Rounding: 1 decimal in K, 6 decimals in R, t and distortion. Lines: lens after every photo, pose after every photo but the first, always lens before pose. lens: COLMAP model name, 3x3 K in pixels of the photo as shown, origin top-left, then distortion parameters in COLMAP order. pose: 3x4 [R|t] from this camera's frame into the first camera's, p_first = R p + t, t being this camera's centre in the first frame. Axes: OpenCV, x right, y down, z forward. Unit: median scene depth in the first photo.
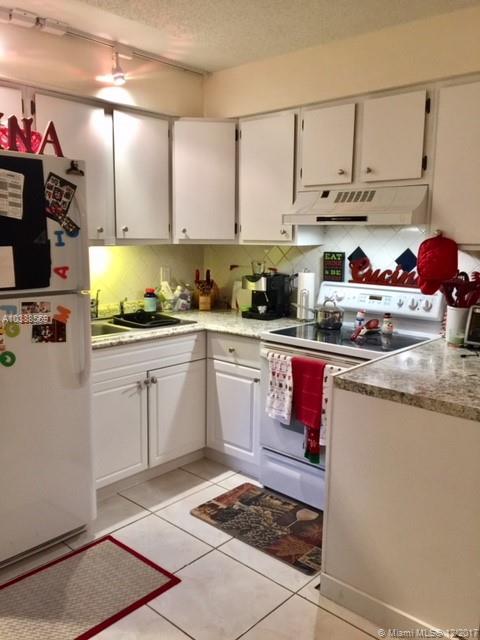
lens RADIAL K [[545.9, 0, 237.7], [0, 545.9, 321.7], [0, 0, 1]] dist [0.070902, -0.064452]
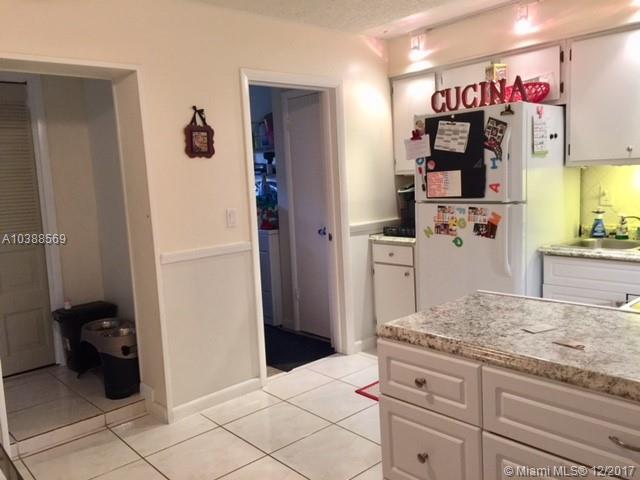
lens RADIAL K [[545.9, 0, 318.9], [0, 545.9, 235.9], [0, 0, 1]] dist [0.070902, -0.064452]
pose [[-0.105132, 0.105950, -0.988798, 1.119918], [-0.110691, 0.986883, 0.117514, -0.085457], [0.988279, 0.121805, -0.092025, 0.721165]]
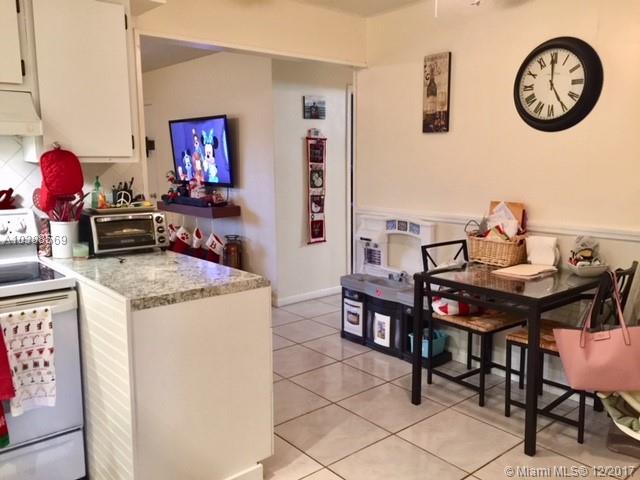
lens RADIAL K [[545.9, 0, 317.9], [0, 545.9, 241.7], [0, 0, 1]] dist [0.070902, -0.064452]
pose [[0.133926, -0.163232, 0.977455, -0.605894], [0.166706, 0.975996, 0.140147, -0.064442], [-0.976869, 0.144179, 0.157923, 0.488097]]
